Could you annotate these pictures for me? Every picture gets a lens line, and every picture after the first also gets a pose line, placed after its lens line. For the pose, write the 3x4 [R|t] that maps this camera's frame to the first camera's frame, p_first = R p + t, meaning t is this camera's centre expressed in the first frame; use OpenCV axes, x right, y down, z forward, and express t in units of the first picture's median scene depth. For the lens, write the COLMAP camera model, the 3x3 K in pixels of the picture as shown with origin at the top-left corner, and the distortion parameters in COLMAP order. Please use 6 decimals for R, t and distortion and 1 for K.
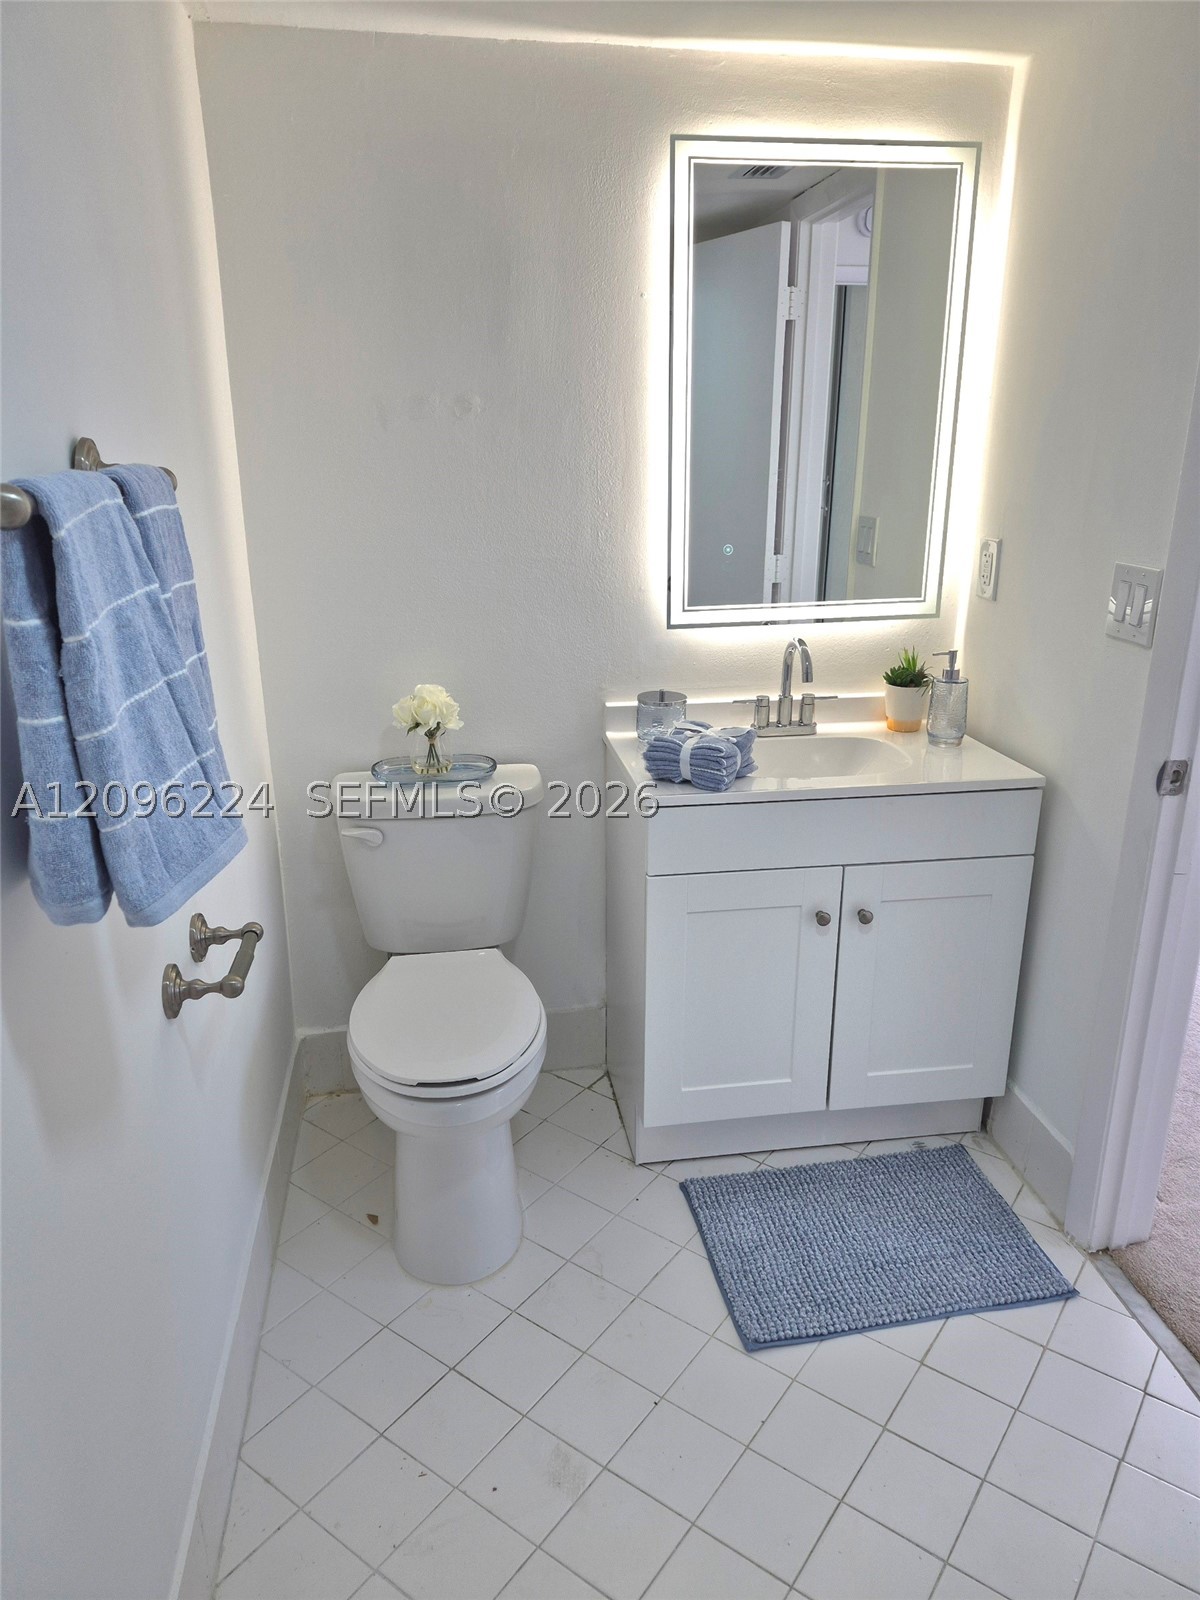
lens RADIAL K [[1098.0, 0, 600.0], [0, 1098.0, 800.0], [0, 0, 1]] dist [0.089640, -0.109575]
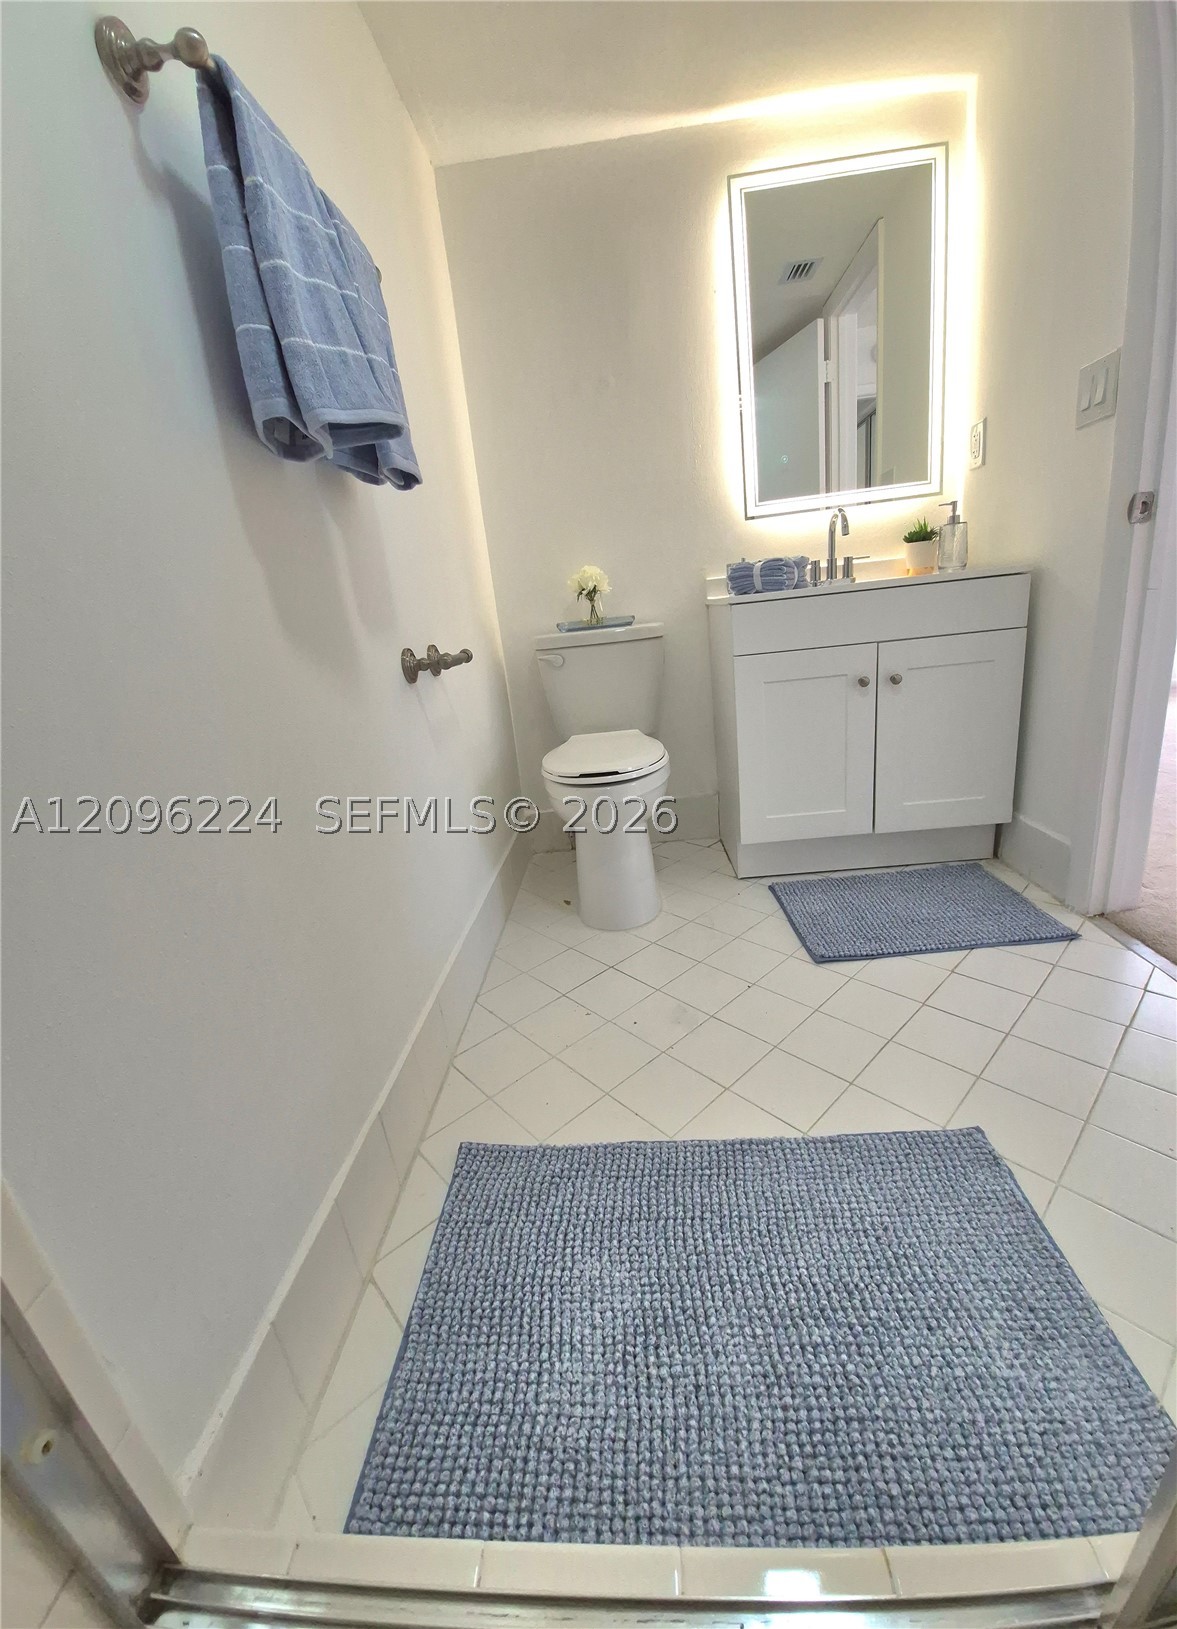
lens RADIAL K [[623.3, 0, 588.5], [0, 623.3, 814.5], [0, 0, 1]] dist [0.000643, -0.010316]
pose [[0.971899, -0.040133, -0.231953, 0.037875], [0.035391, 0.999071, -0.024572, 0.282384], [0.232724, 0.015673, 0.972417, 0.144812]]
